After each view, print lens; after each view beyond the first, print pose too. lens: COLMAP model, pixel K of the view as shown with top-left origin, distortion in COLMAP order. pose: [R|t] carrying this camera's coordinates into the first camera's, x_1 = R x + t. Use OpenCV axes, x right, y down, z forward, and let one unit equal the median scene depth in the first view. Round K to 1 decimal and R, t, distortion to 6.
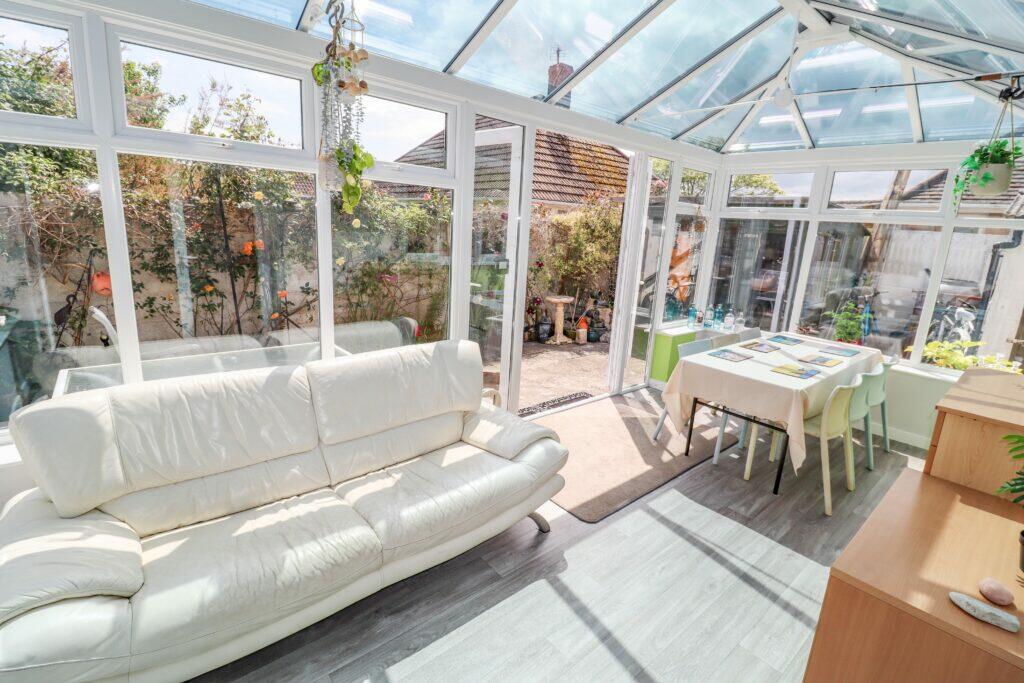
lens RADIAL K [[473.6, 0, 508.9], [0, 473.6, 328.9], [0, 0, 1]] dist [0.002546, -0.007797]
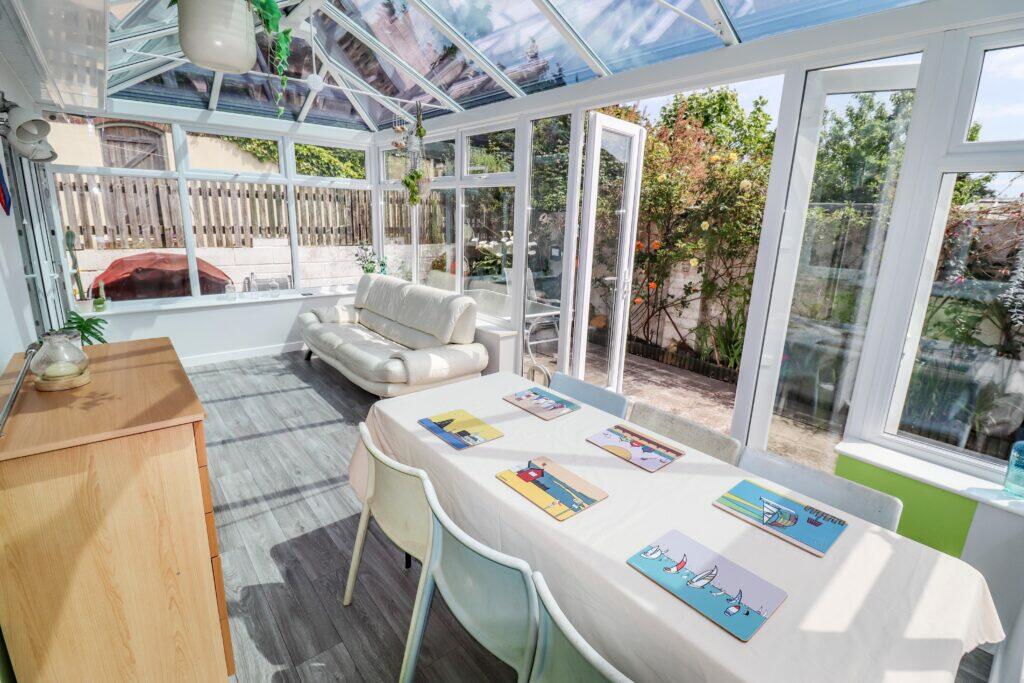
lens RADIAL K [[473.6, 0, 508.9], [0, 473.6, 328.9], [0, 0, 1]] dist [0.002546, -0.007797]
pose [[-0.006506, 0.189703, -0.981820, 1.662745], [-0.244299, 0.951788, 0.185519, -0.218724], [0.969678, 0.241065, 0.040151, 1.445160]]
